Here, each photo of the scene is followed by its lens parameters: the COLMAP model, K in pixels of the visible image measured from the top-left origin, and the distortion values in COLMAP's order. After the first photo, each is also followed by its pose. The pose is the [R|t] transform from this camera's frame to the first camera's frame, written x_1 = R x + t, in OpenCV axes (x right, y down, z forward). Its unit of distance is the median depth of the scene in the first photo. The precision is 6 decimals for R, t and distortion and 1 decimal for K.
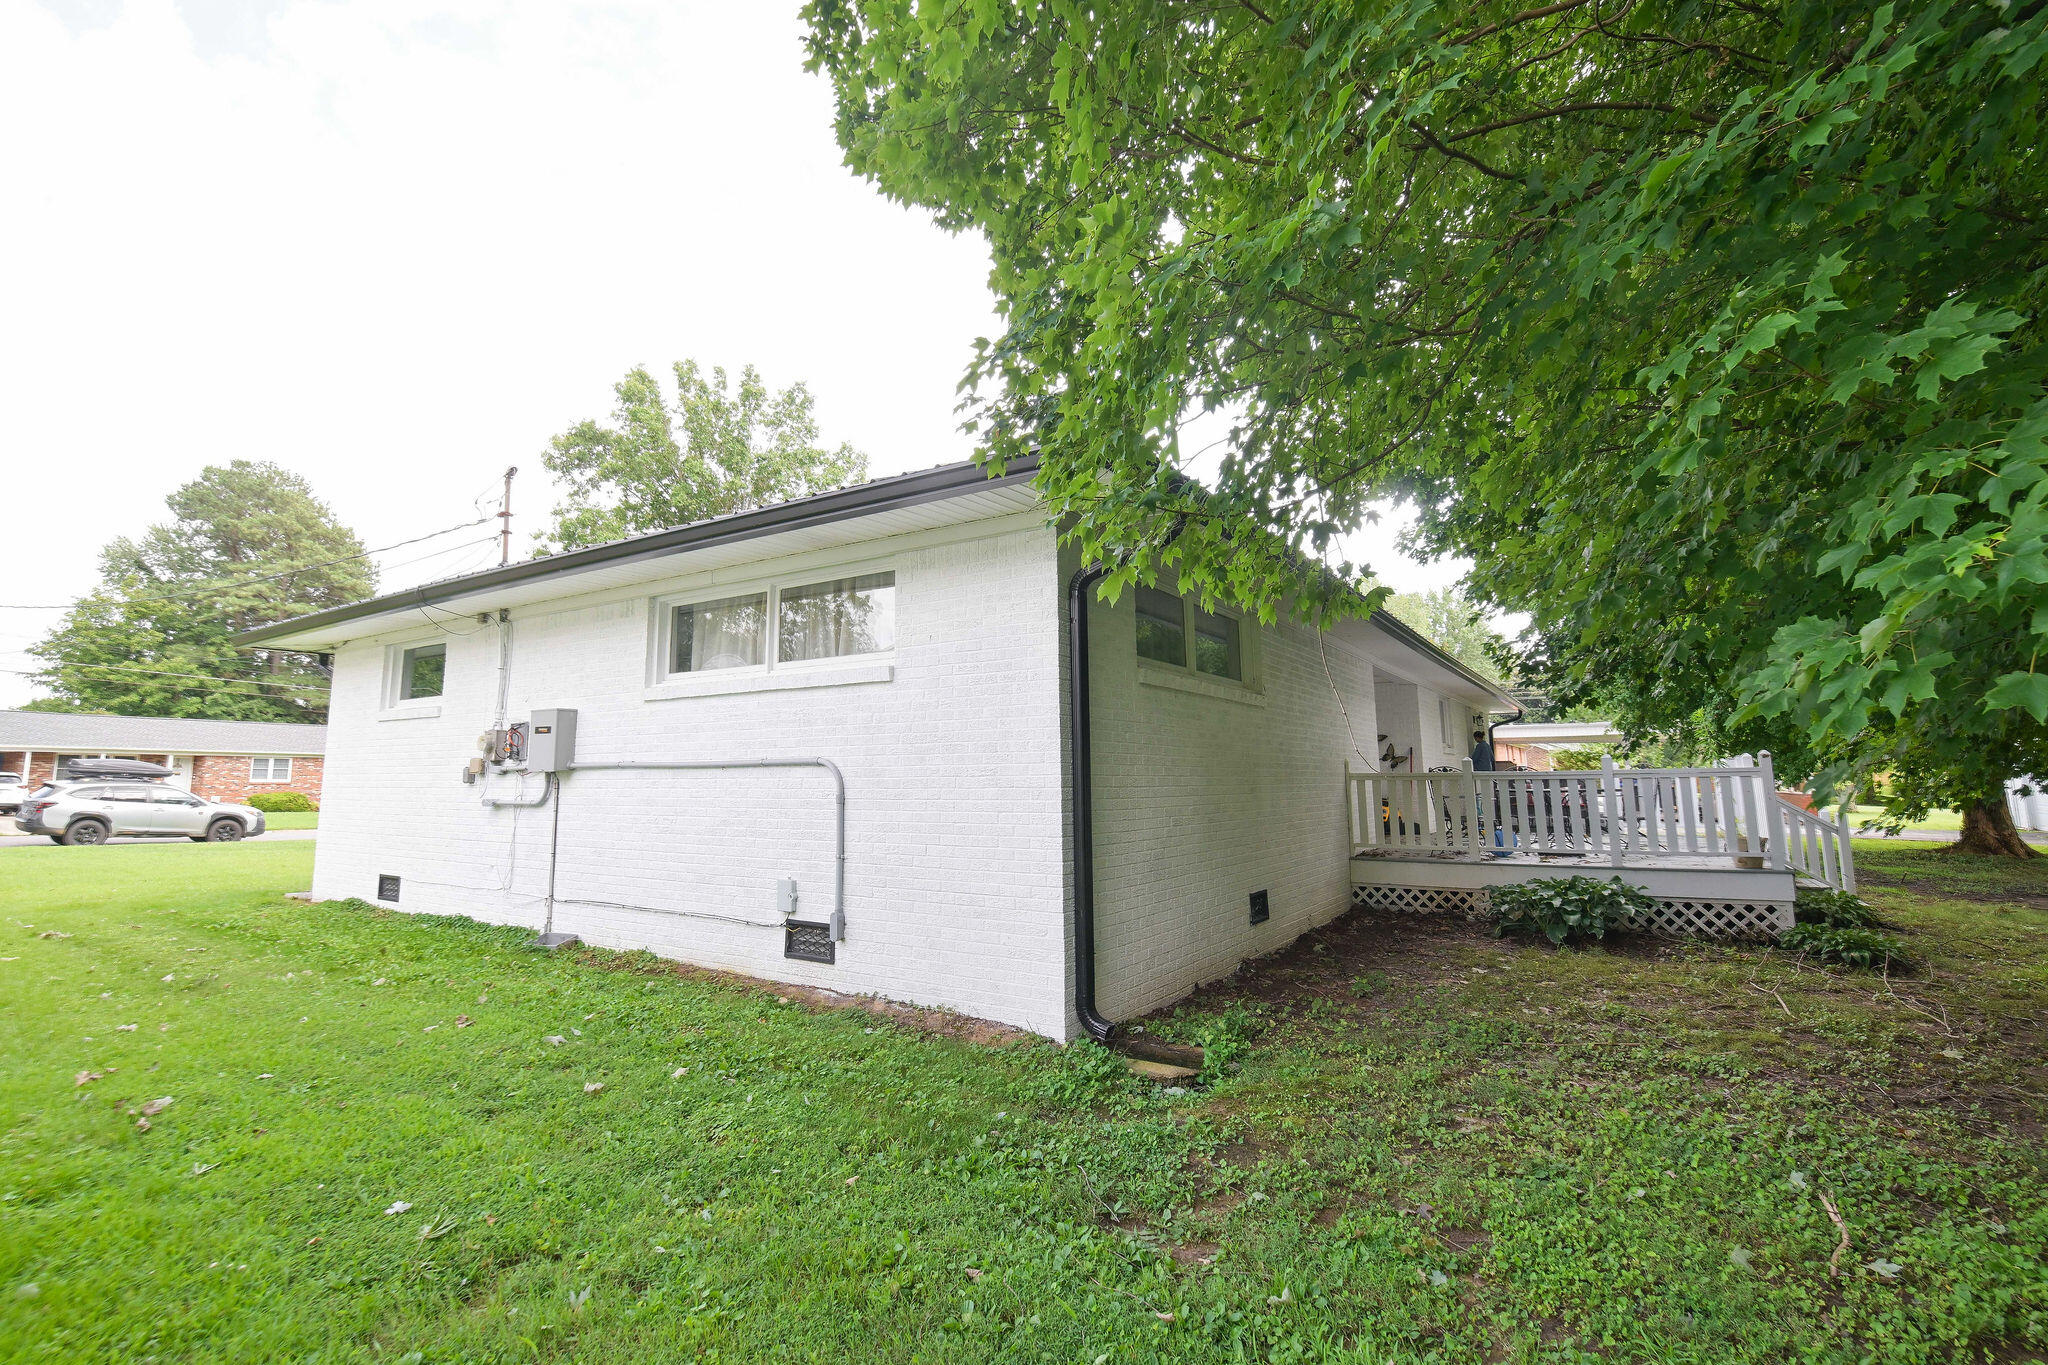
lens RADIAL K [[862.9, 0, 1029.6], [0, 862.9, 670.7], [0, 0, 1]] dist [-0.020414, 0.000045]
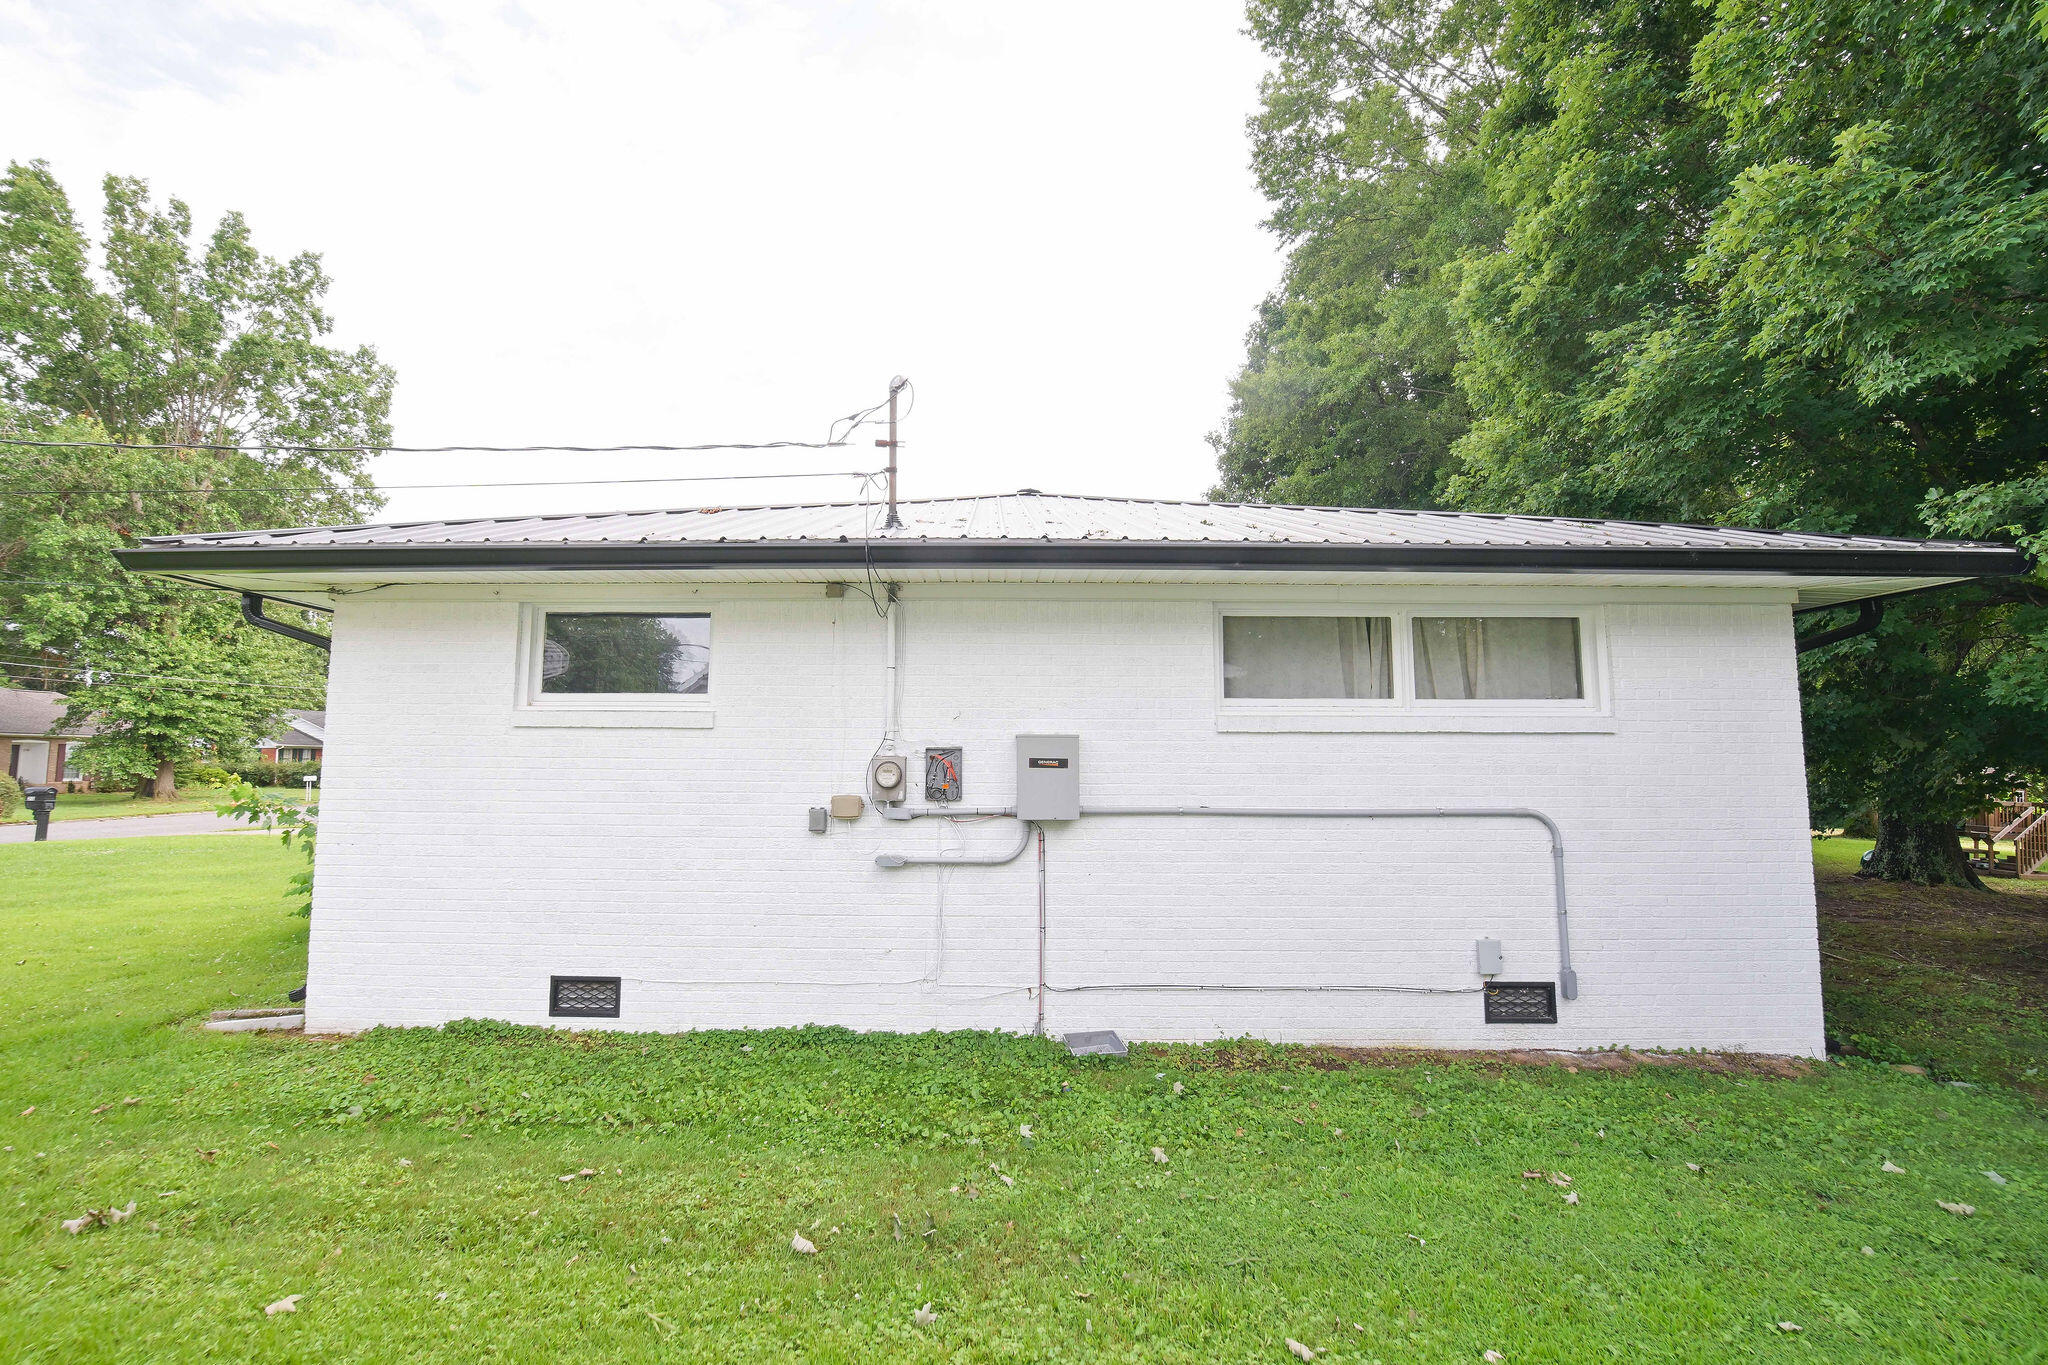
lens RADIAL K [[850.4, 0, 1022.7], [0, 850.4, 696.6], [0, 0, 1]] dist [-0.020478, 0.000522]
pose [[0.867016, 0.055368, 0.495195, -0.925411], [-0.072160, 0.997283, 0.014835, 0.003245], [-0.493028, -0.048596, 0.868655, 0.367726]]
